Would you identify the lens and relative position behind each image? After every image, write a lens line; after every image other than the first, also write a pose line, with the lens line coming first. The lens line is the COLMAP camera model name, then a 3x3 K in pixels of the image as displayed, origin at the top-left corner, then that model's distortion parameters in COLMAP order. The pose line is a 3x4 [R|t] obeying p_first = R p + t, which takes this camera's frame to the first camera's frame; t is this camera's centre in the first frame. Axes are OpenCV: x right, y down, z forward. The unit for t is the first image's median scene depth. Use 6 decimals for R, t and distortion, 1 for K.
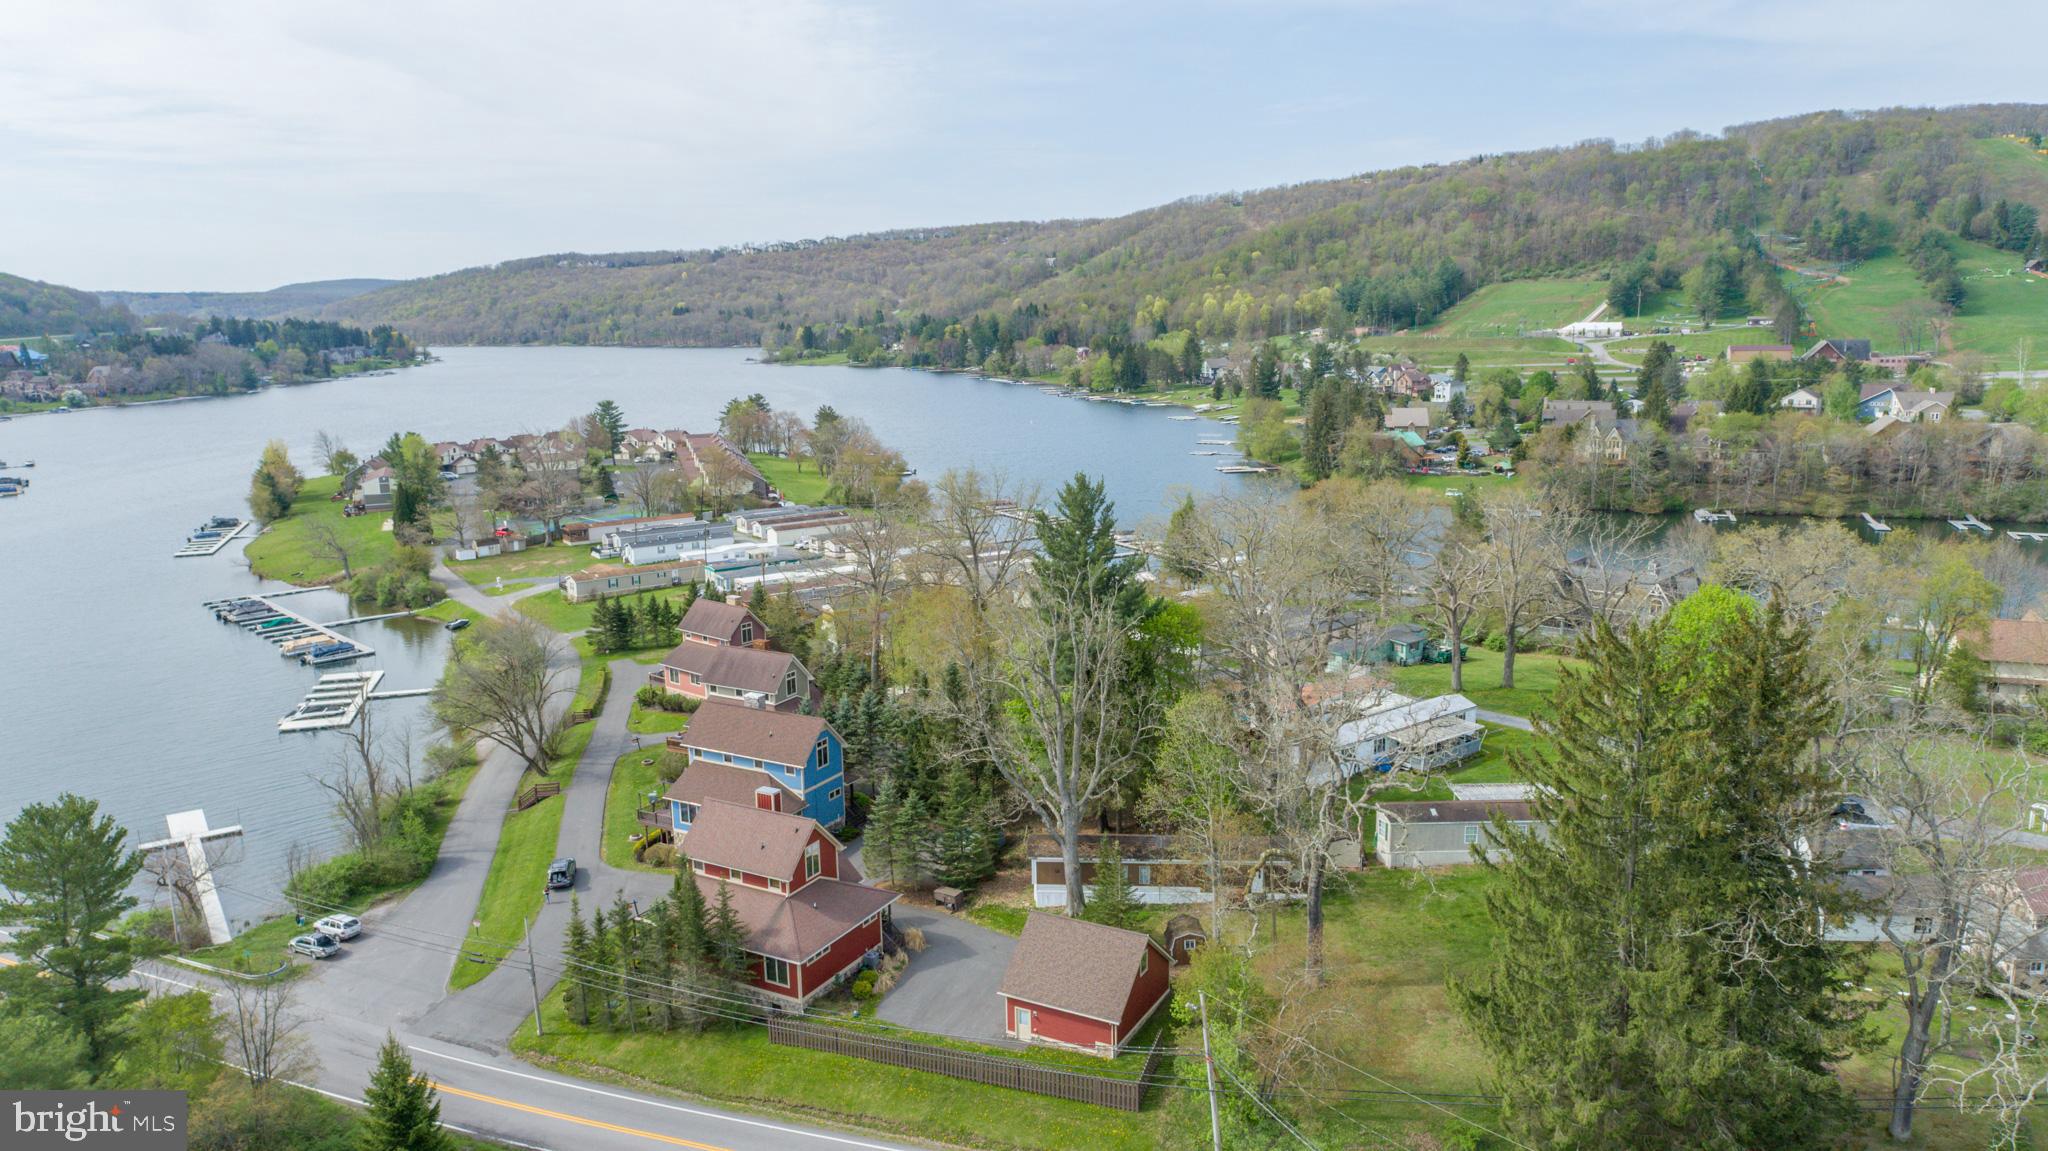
lens RADIAL K [[1368.8, 0, 1030.1], [0, 1368.8, 573.0], [0, 0, 1]] dist [-0.015781, 0.014776]
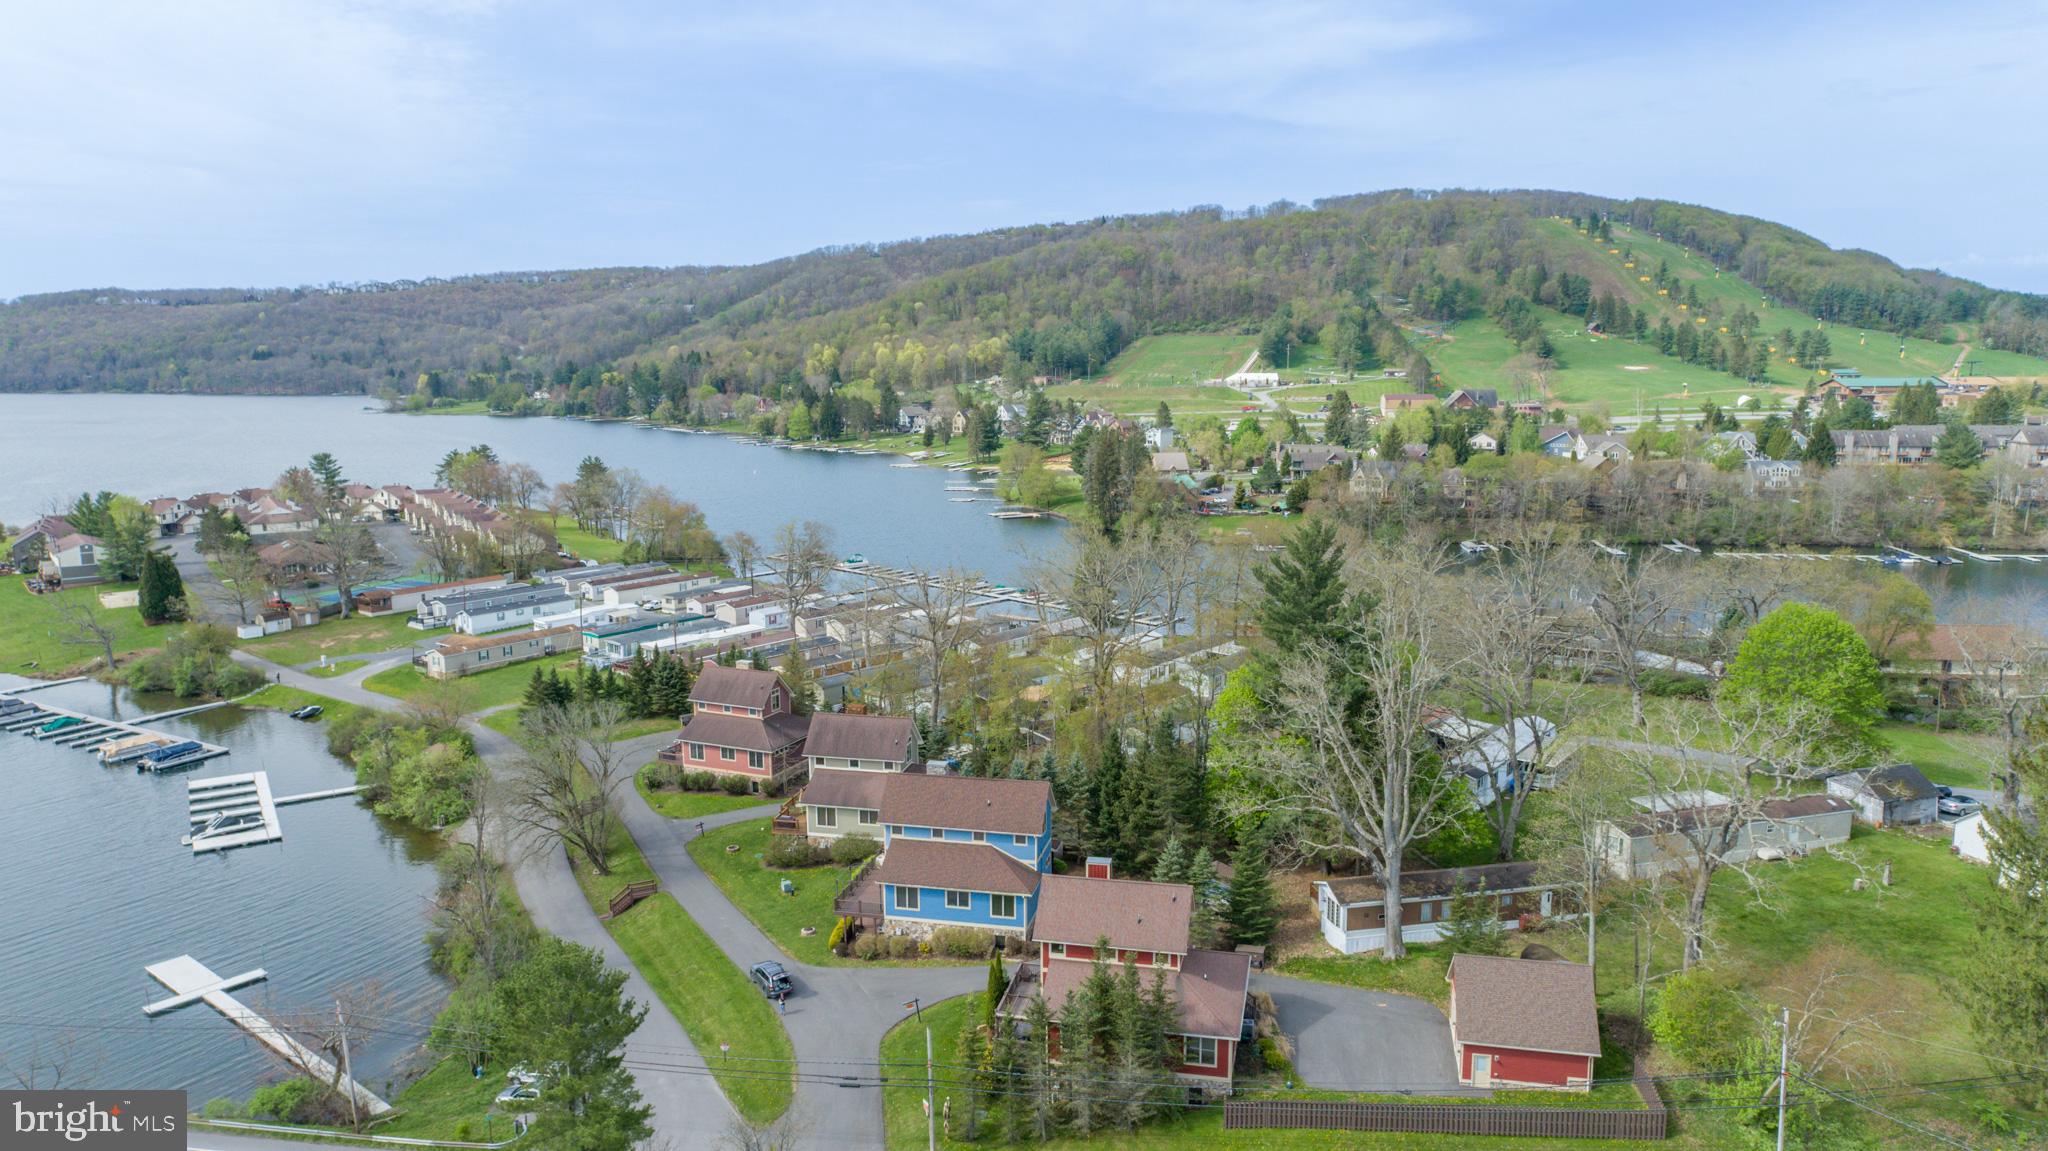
lens RADIAL K [[1368.8, 0, 1030.7], [0, 1368.8, 572.6], [0, 0, 1]] dist [-0.015781, 0.014776]
pose [[0.960812, -0.033383, 0.275184, -0.058254], [0.043155, 0.998632, -0.029530, -0.001375], [-0.273822, 0.040248, 0.960938, 0.012972]]
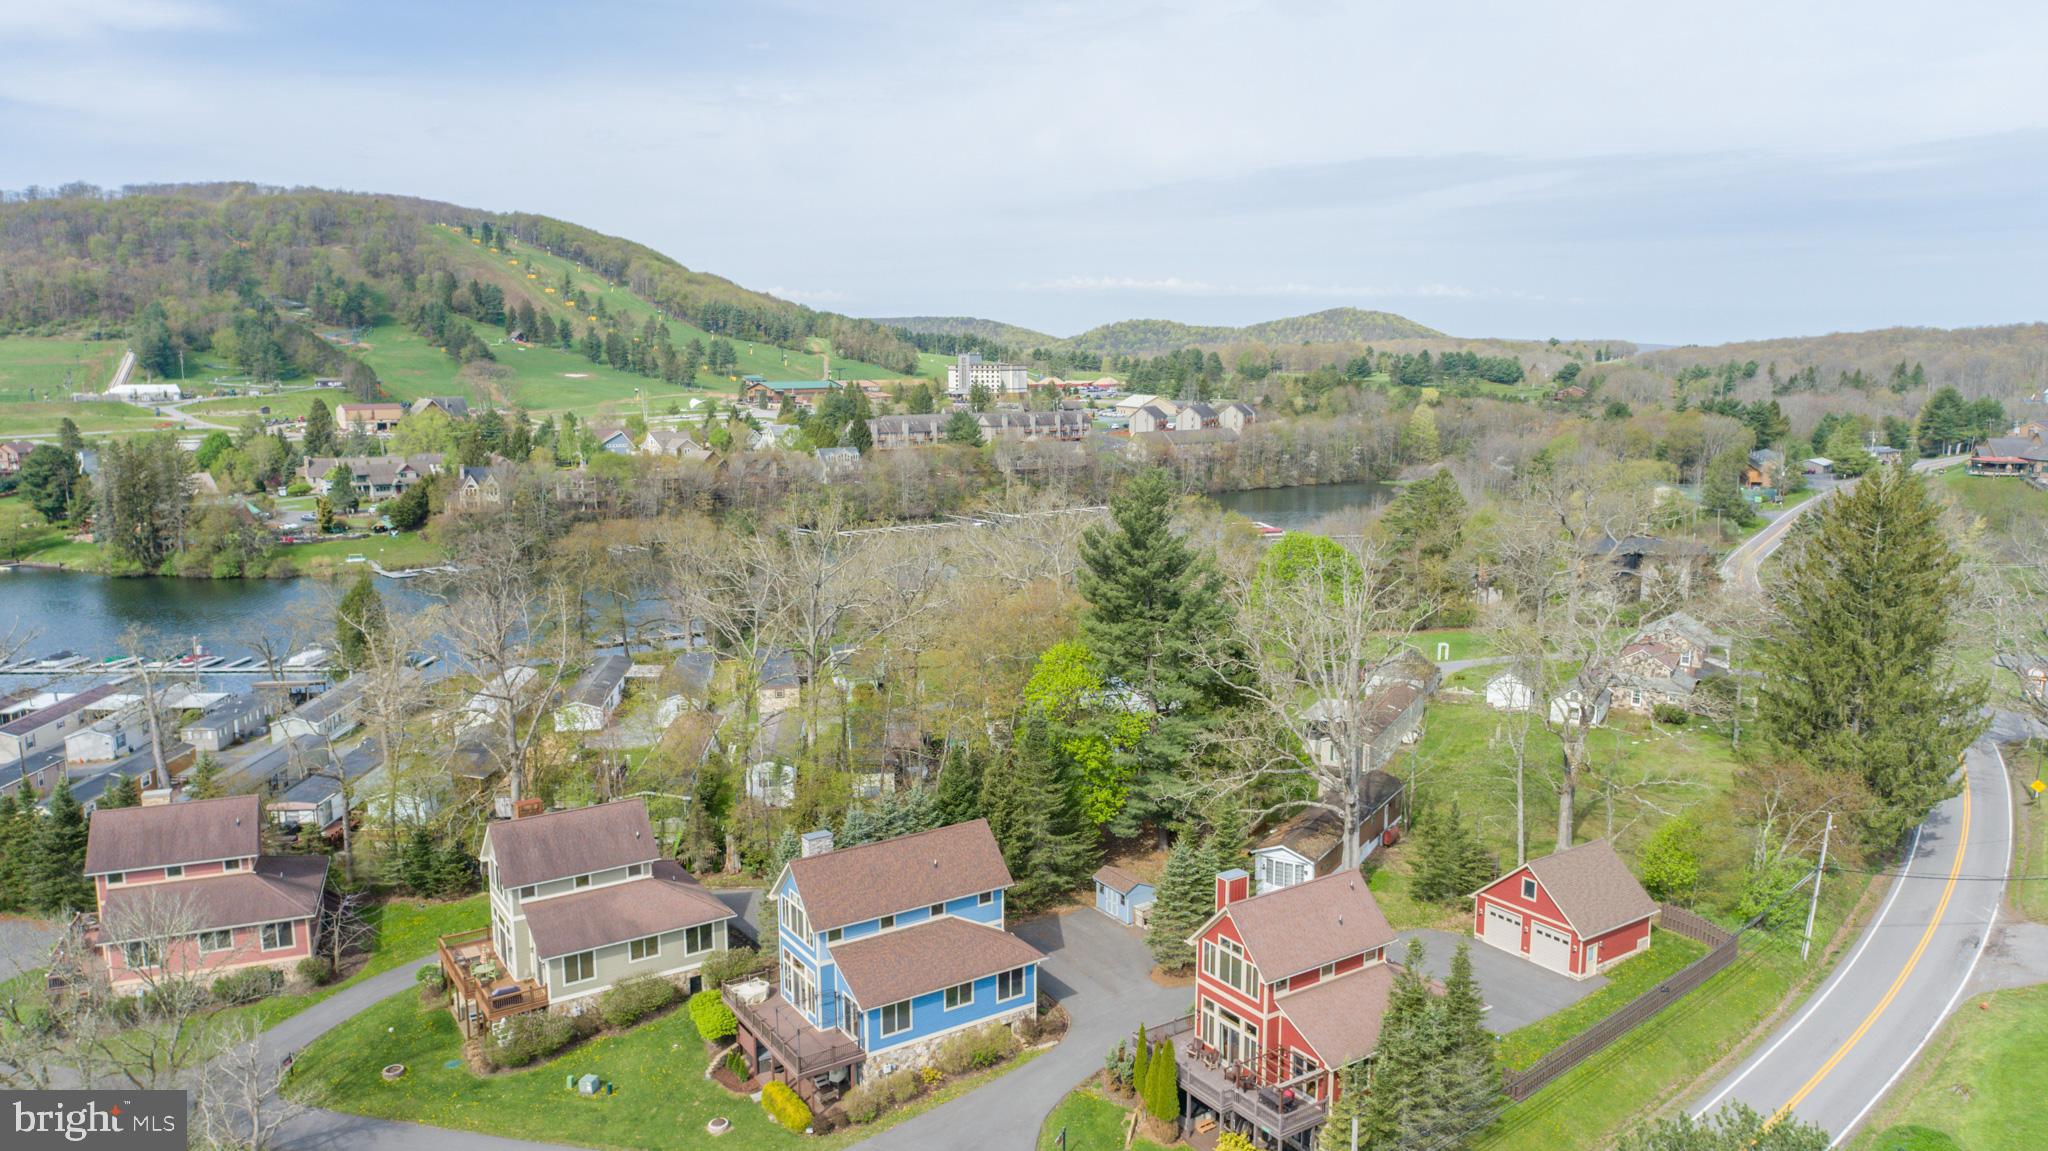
lens RADIAL K [[1368.8, 0, 1019.0], [0, 1368.8, 577.7], [0, 0, 1]] dist [-0.015781, 0.014776]
pose [[0.470848, -0.122414, 0.873680, -0.108633], [0.165520, 0.984998, 0.048808, -0.007796], [-0.866548, 0.121630, 0.484047, 0.084938]]
